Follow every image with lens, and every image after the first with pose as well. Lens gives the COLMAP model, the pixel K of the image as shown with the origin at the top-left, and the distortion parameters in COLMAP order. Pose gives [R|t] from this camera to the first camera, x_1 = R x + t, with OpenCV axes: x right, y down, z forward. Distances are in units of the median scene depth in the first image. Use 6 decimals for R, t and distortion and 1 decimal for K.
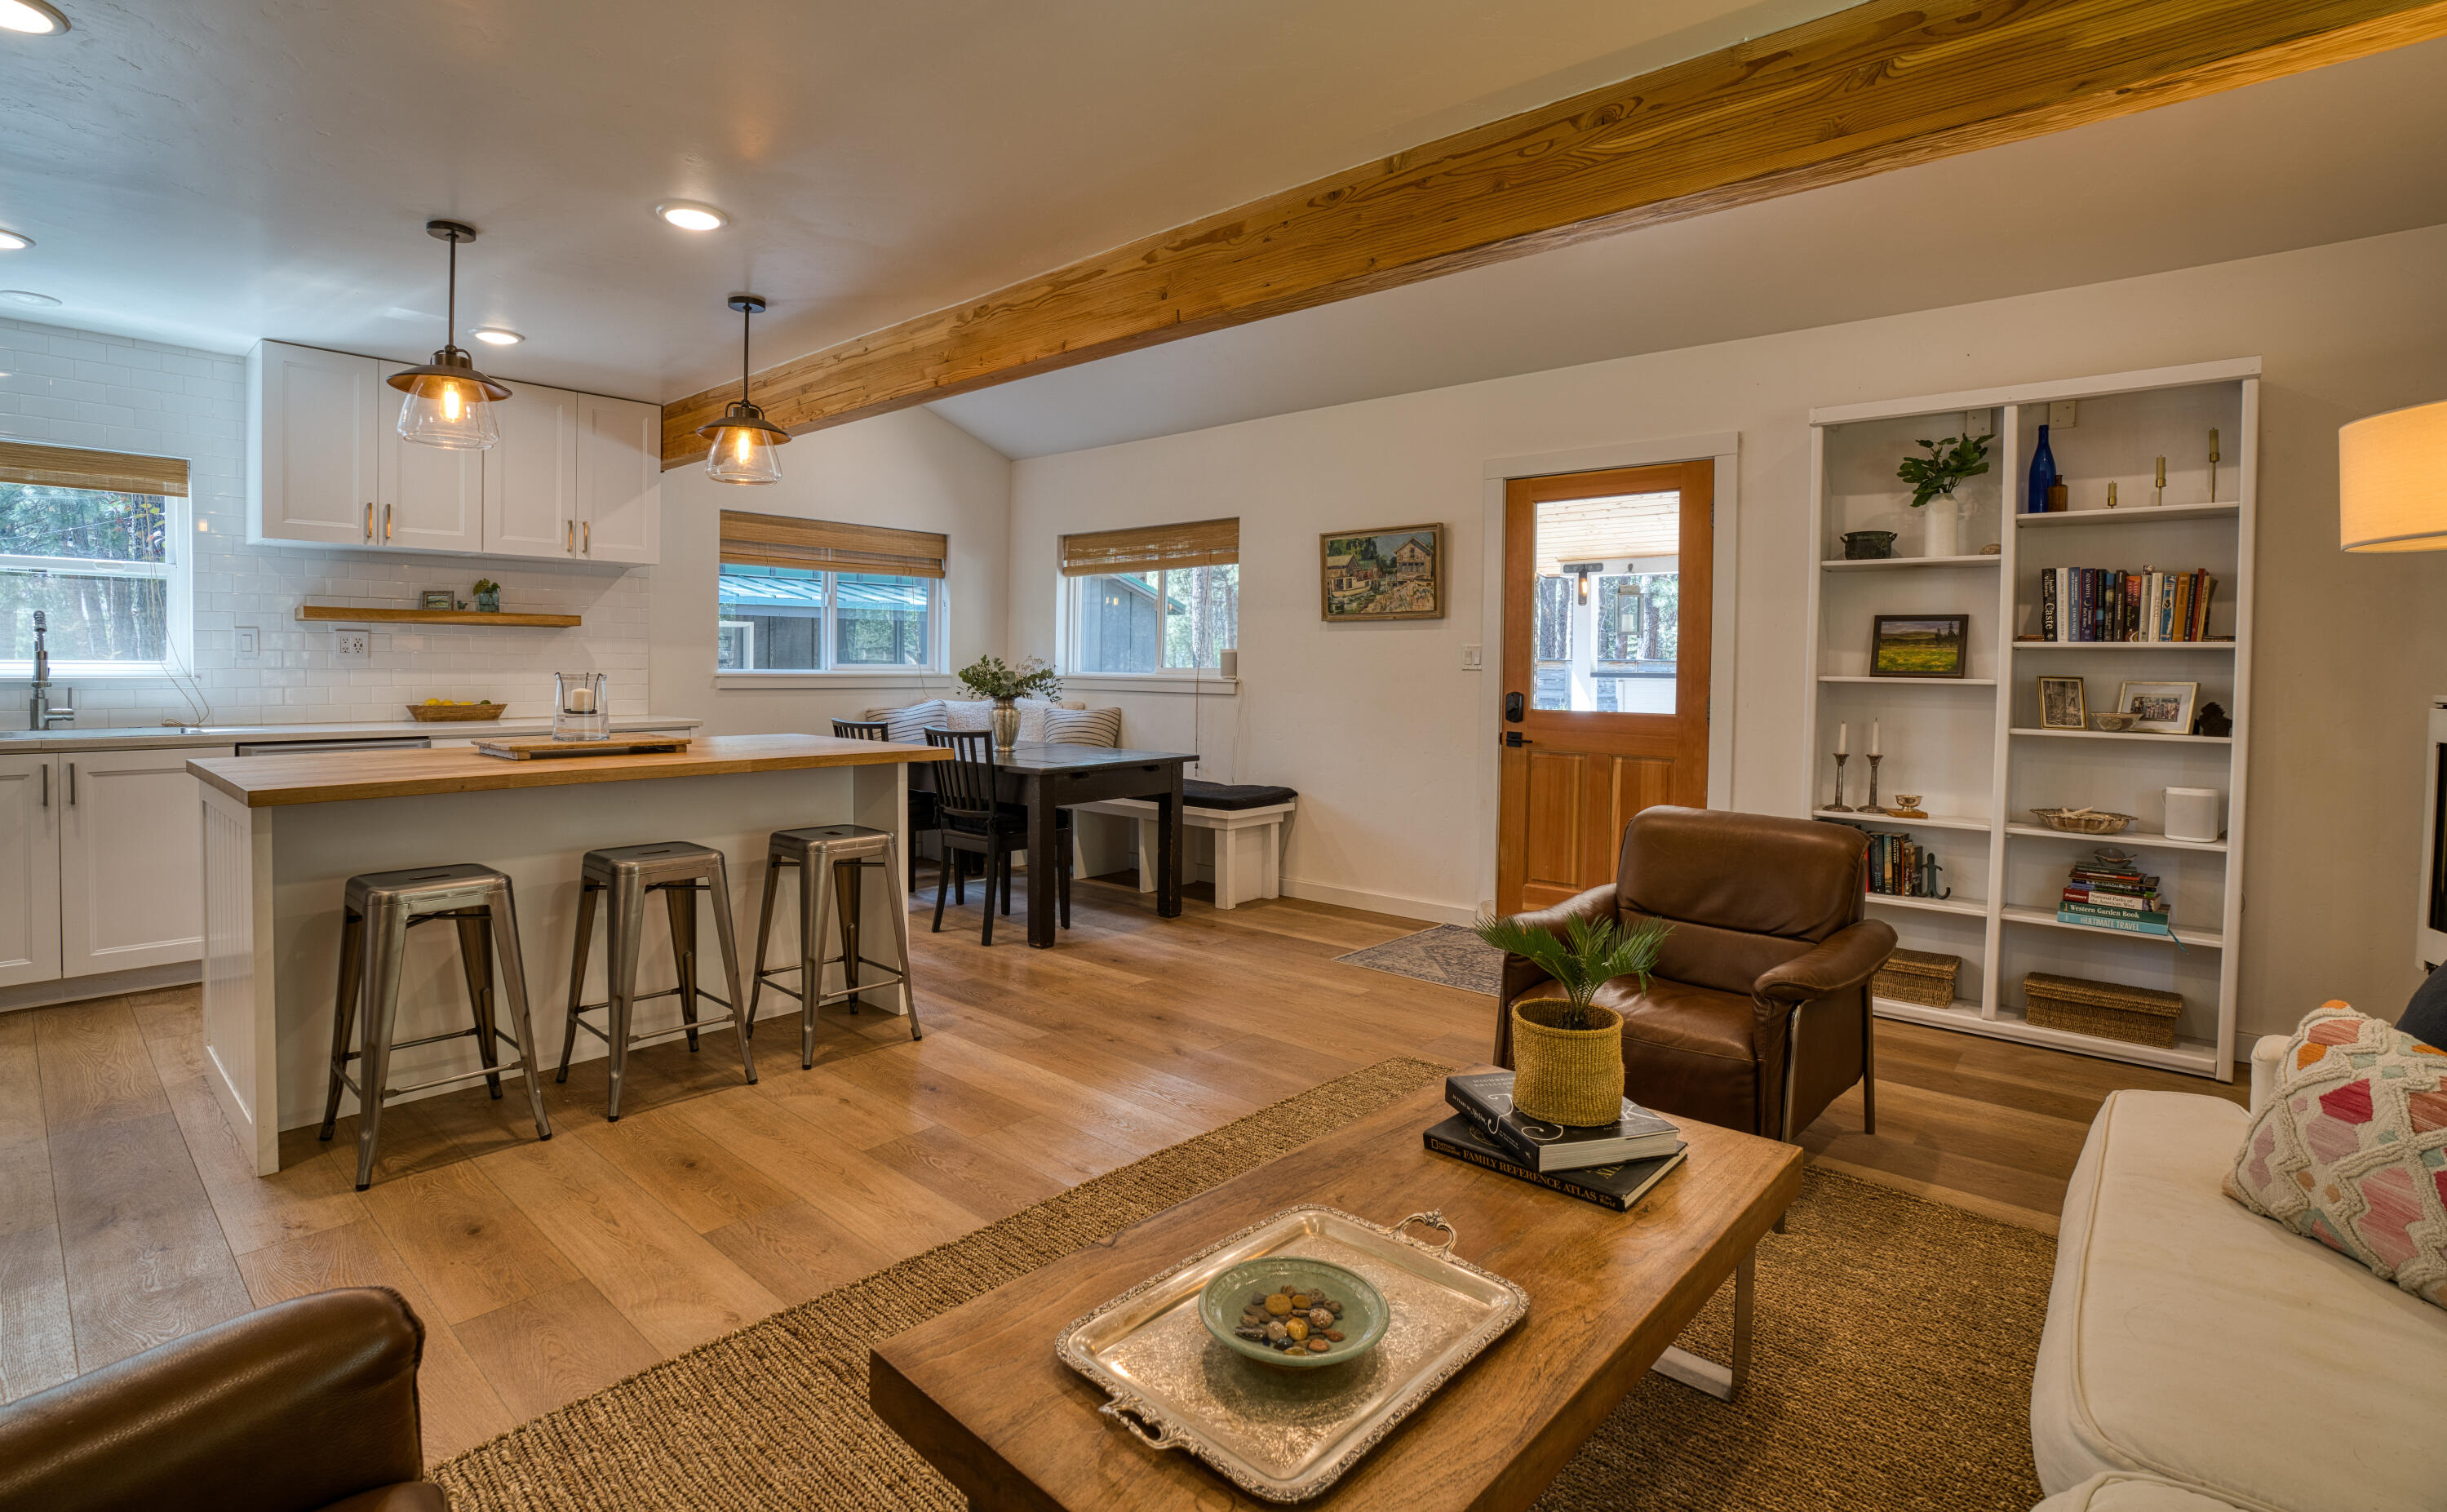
lens RADIAL K [[1132.5, 0, 1206.9], [0, 1132.5, 692.8], [0, 0, 1]] dist [-0.070681, 0.029192]
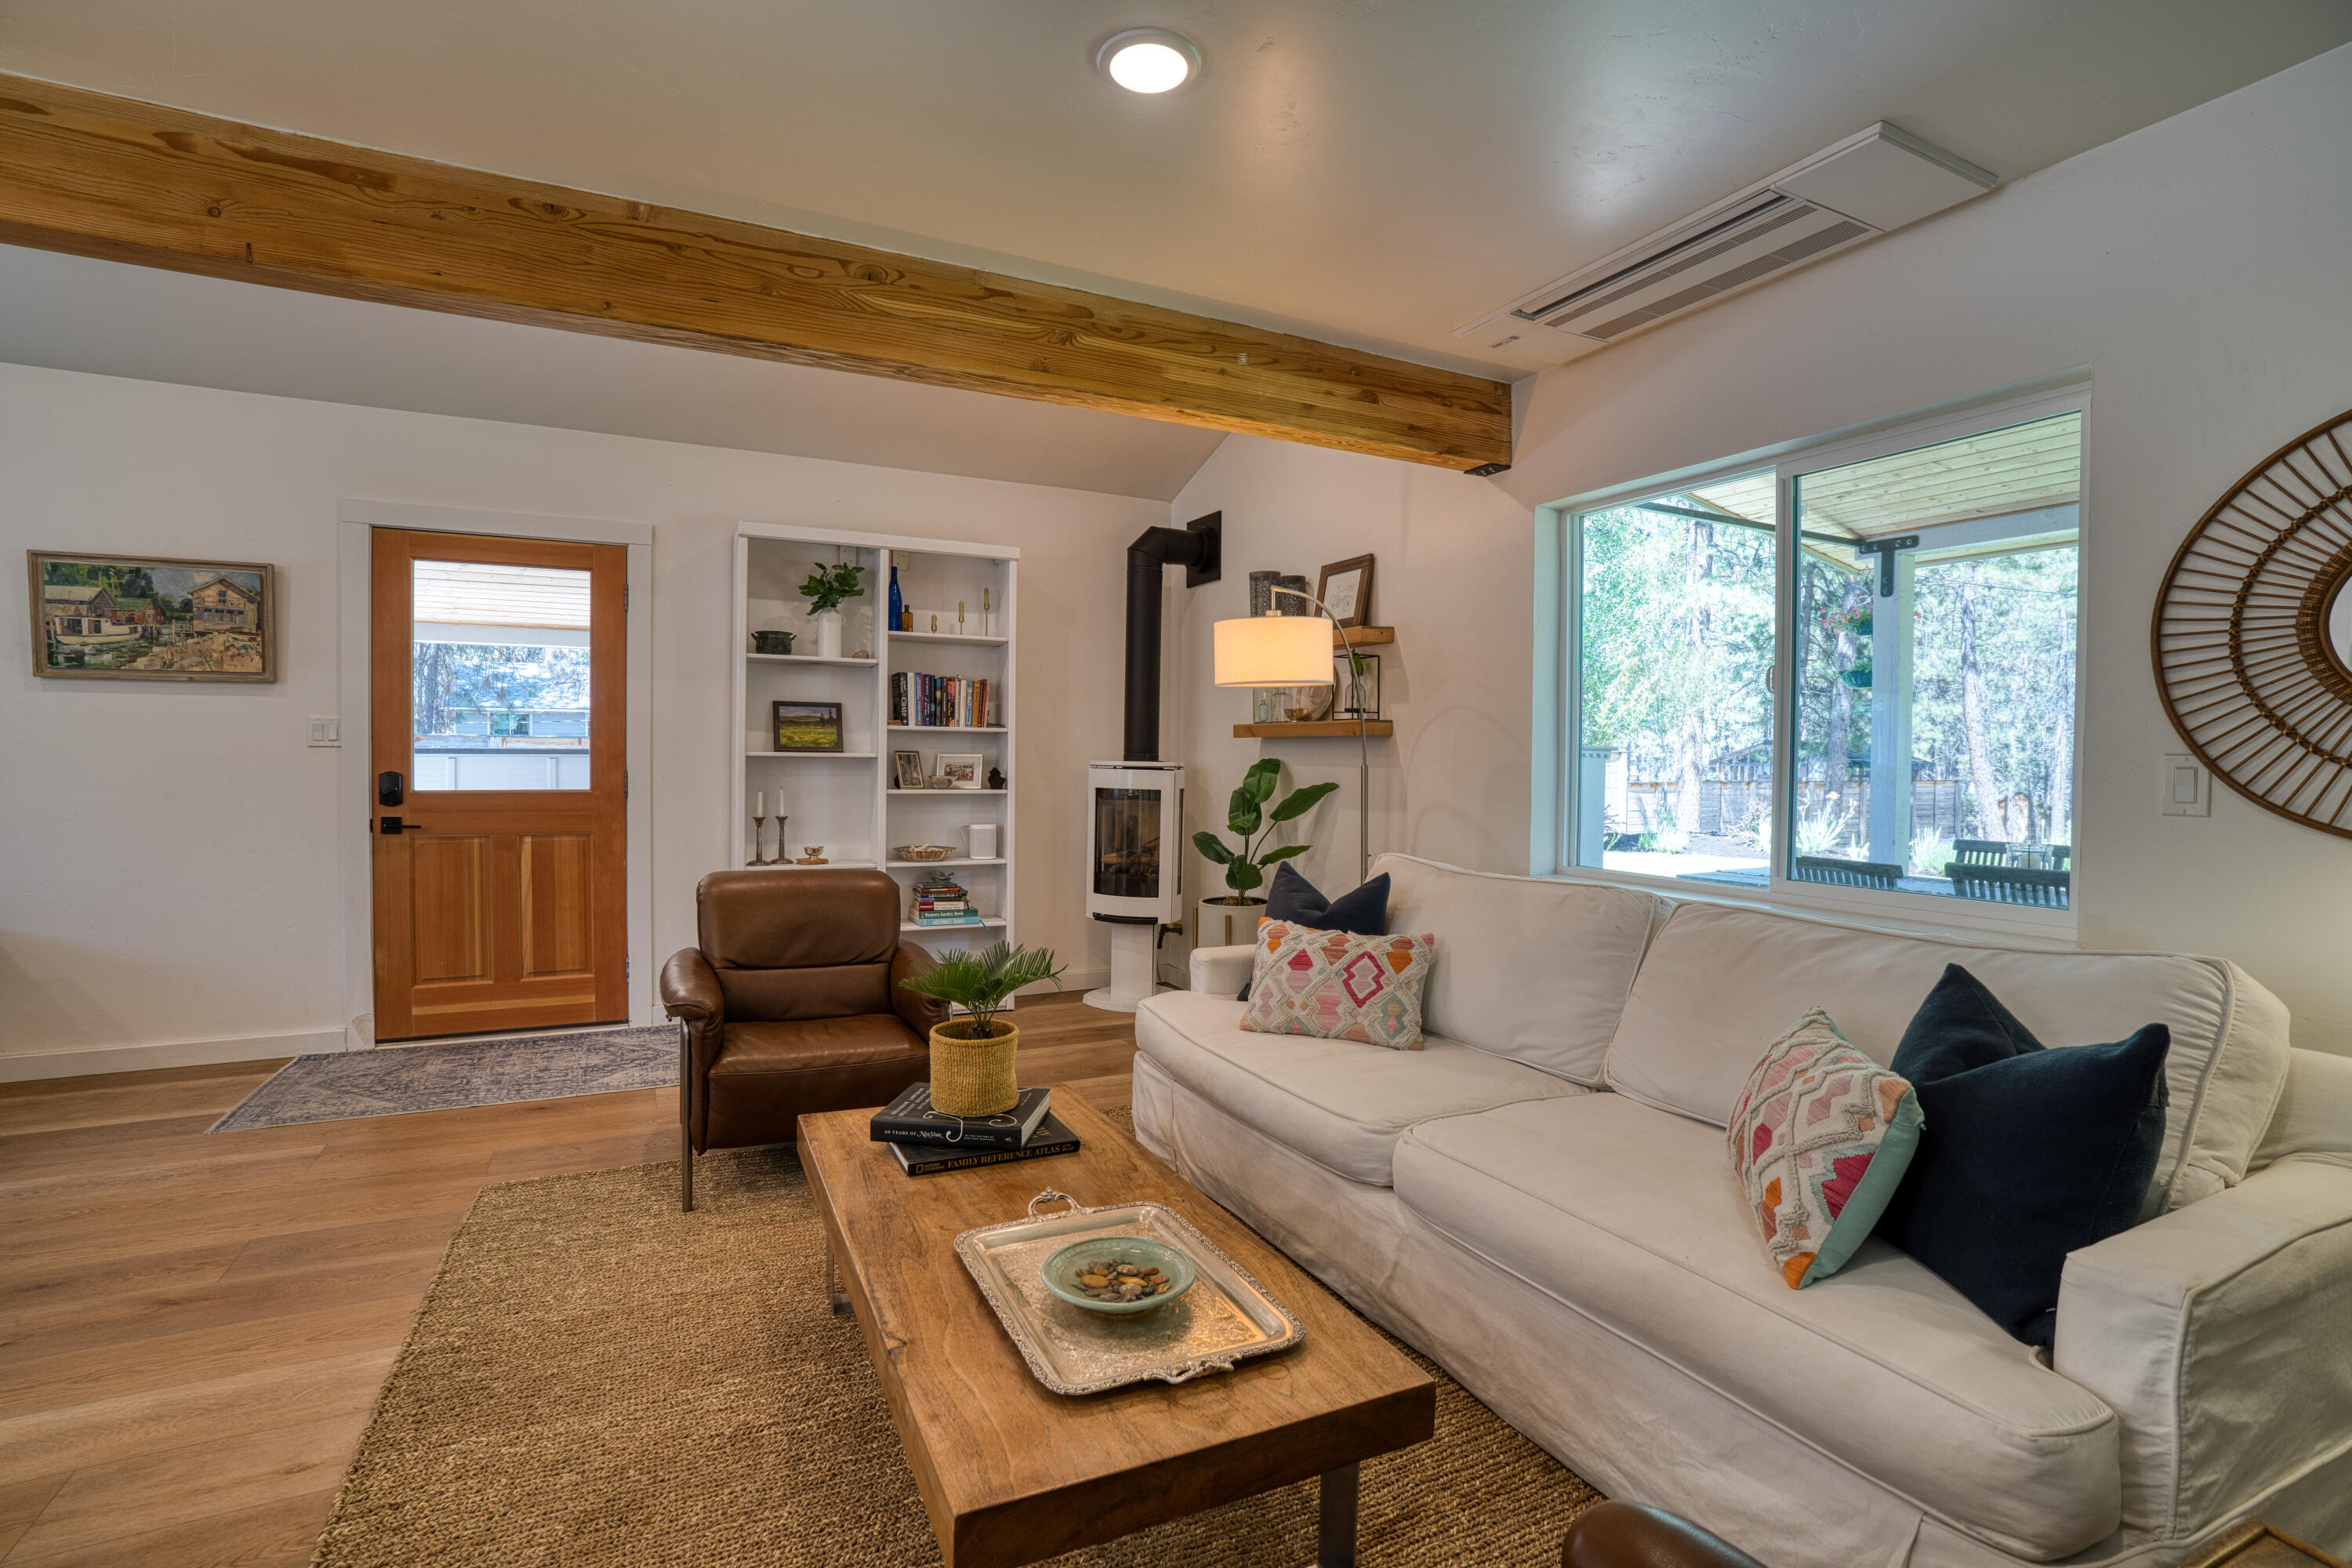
lens RADIAL K [[1085.2, 0, 1165.7], [0, 1085.2, 780.5], [0, 0, 1]] dist [-0.069208, 0.027157]
pose [[0.374322, -0.030462, 0.926799, -0.315776], [0.016020, 0.999524, 0.026382, -0.007045], [-0.927161, 0.004972, 0.374631, 0.161296]]
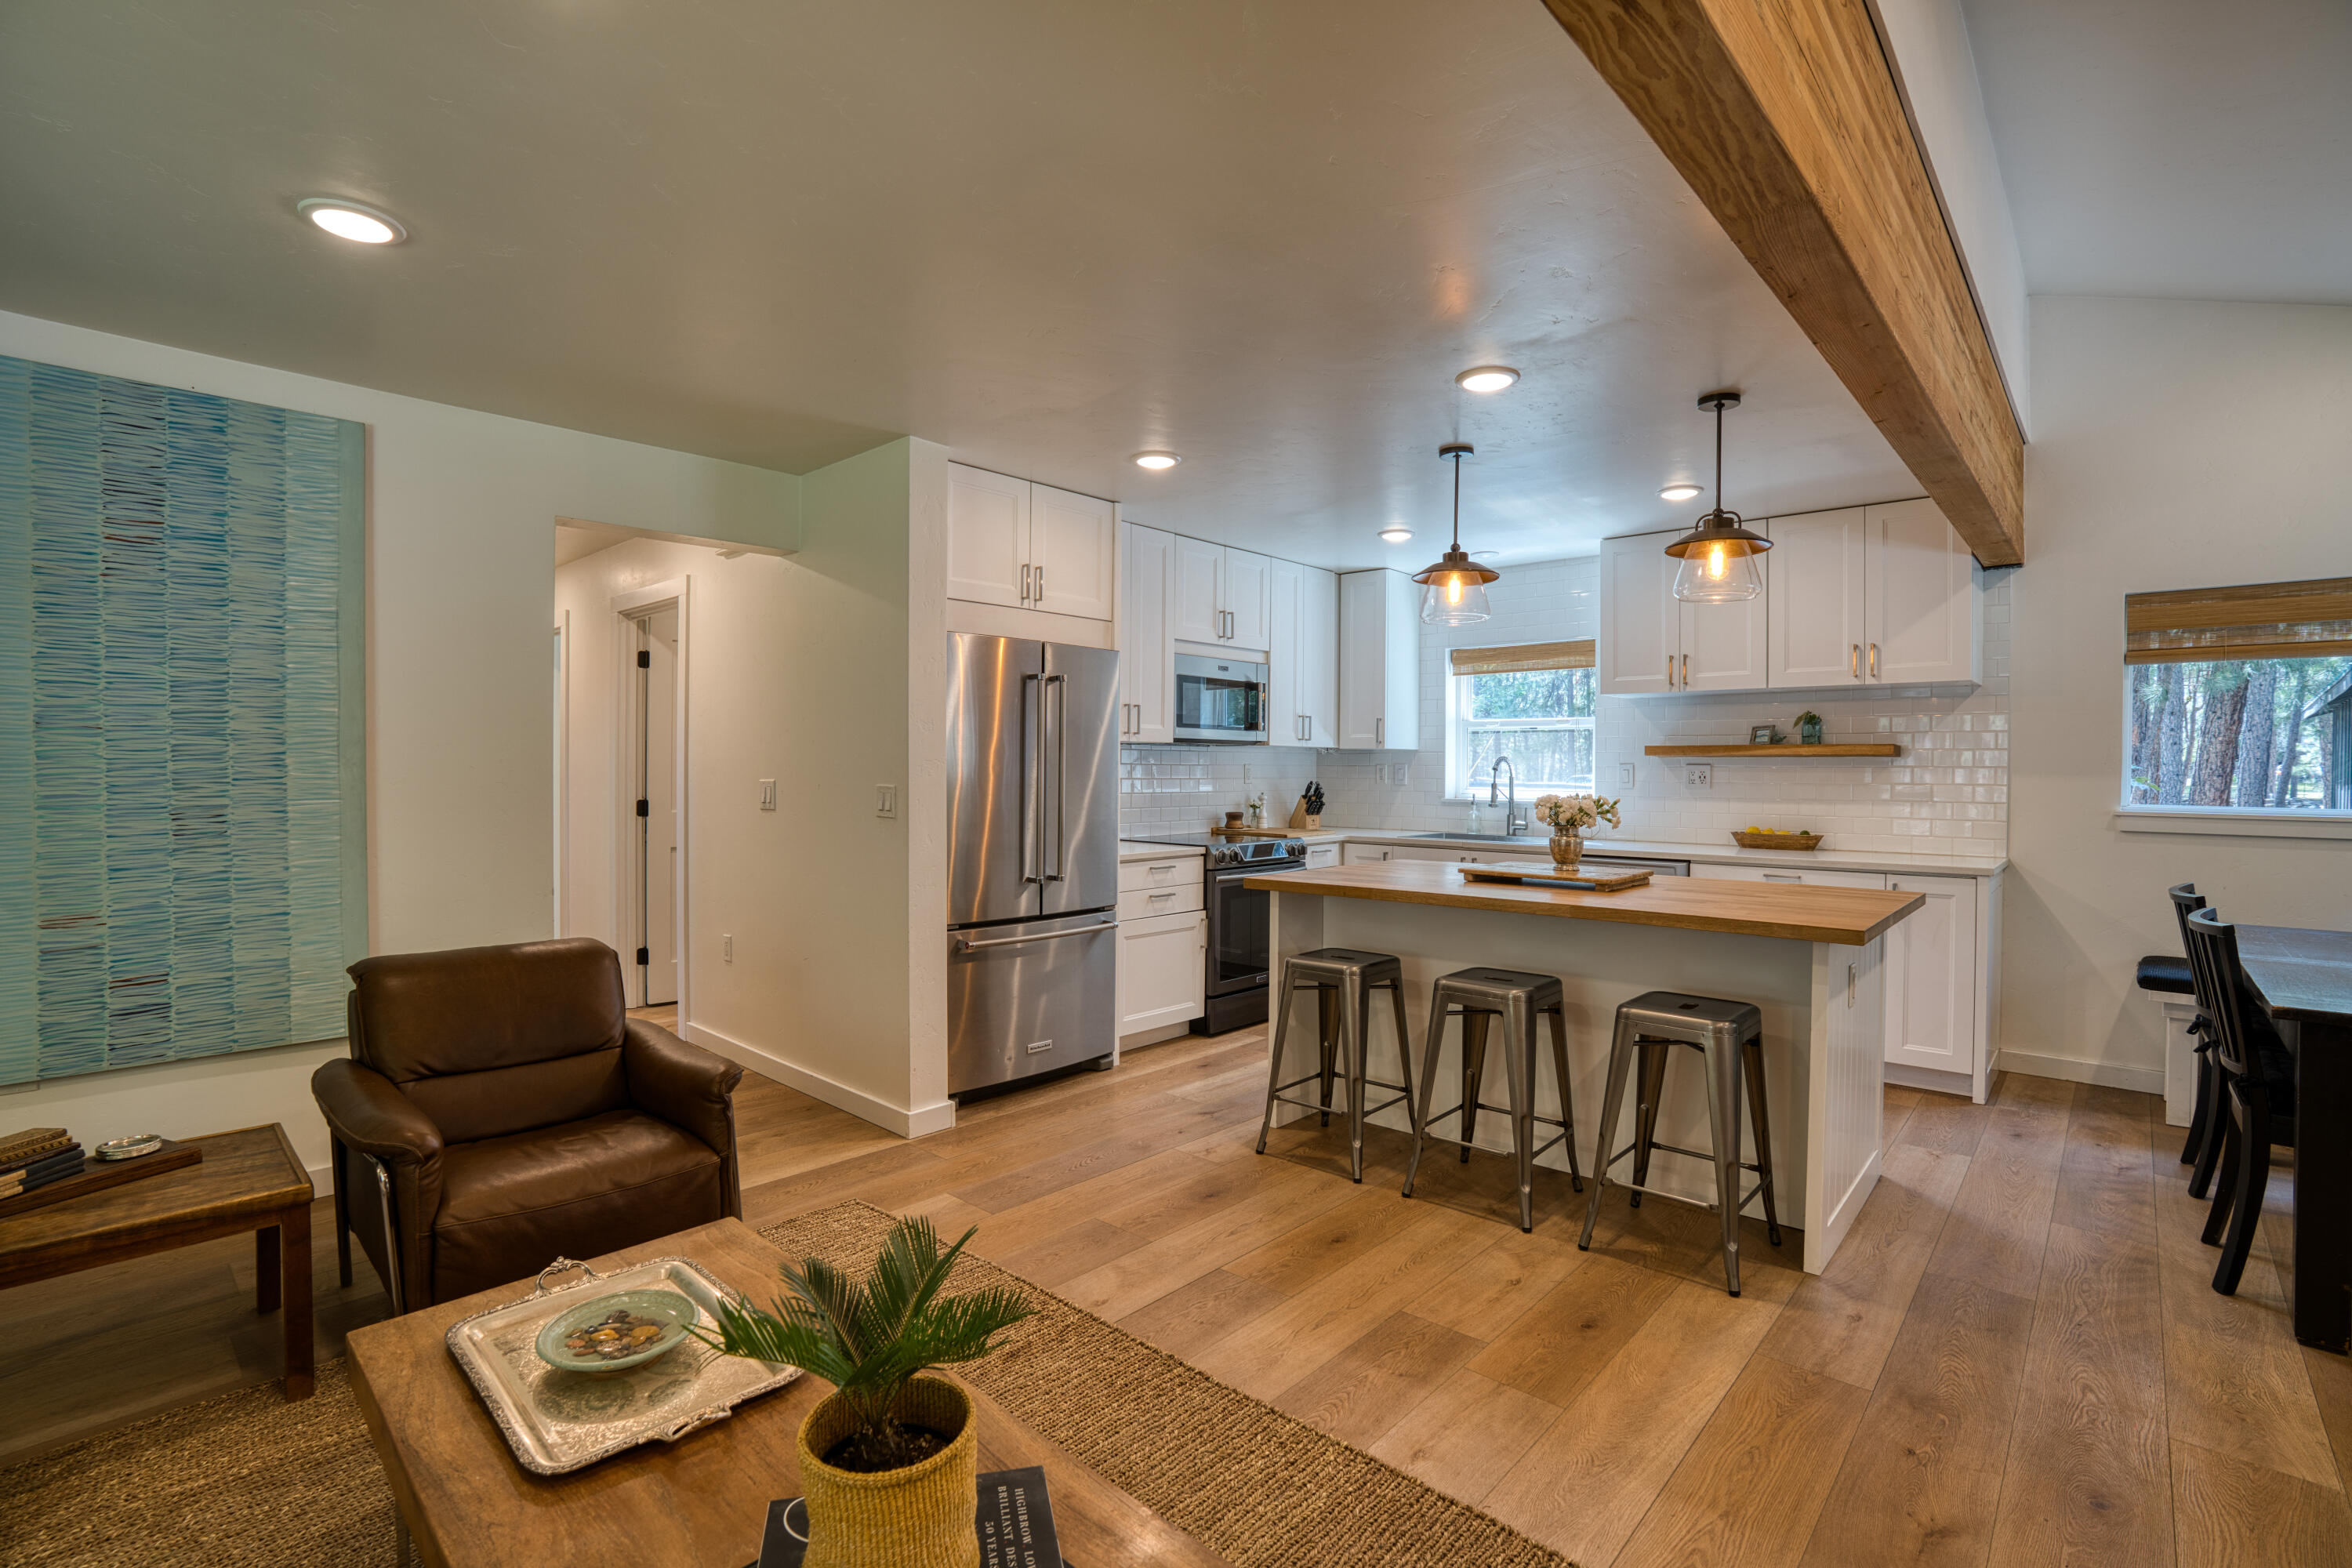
lens RADIAL K [[1085.2, 0, 1165.7], [0, 1085.2, 780.5], [0, 0, 1]] dist [-0.069208, 0.027157]
pose [[-0.019663, 0.002023, -0.999805, 0.407087], [-0.029044, 0.999575, 0.002594, -0.030073], [0.999385, 0.029089, -0.019595, 0.524159]]
